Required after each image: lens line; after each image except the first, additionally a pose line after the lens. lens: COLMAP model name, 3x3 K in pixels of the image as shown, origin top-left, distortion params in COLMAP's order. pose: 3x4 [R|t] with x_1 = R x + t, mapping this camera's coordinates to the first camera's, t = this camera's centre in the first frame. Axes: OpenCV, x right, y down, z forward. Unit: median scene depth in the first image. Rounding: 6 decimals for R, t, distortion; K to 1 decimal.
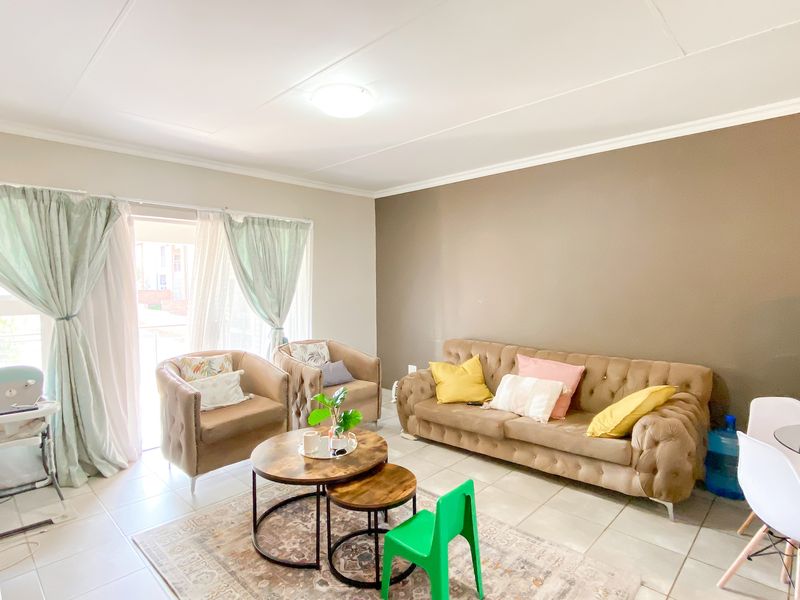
lens RADIAL K [[441.3, 0, 401.4], [0, 441.3, 295.9], [0, 0, 1]] dist [0.030072, -0.022864]
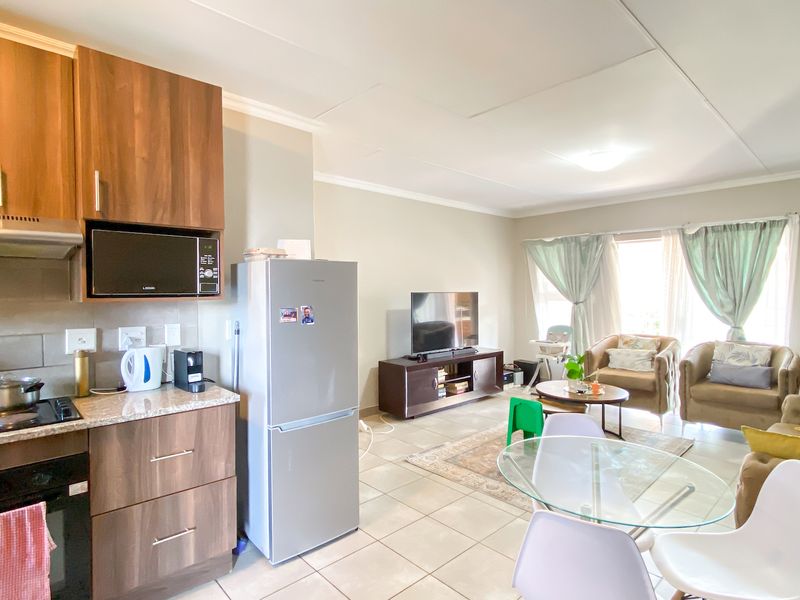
lens RADIAL K [[426.9, 0, 389.0], [0, 426.9, 298.4], [0, 0, 1]] dist [-0.003669, -0.000938]
pose [[-0.092042, 0.033623, -0.995187, 0.902292], [-0.024987, 0.999037, 0.036064, -0.012528], [0.995442, 0.028187, -0.091113, 0.306286]]
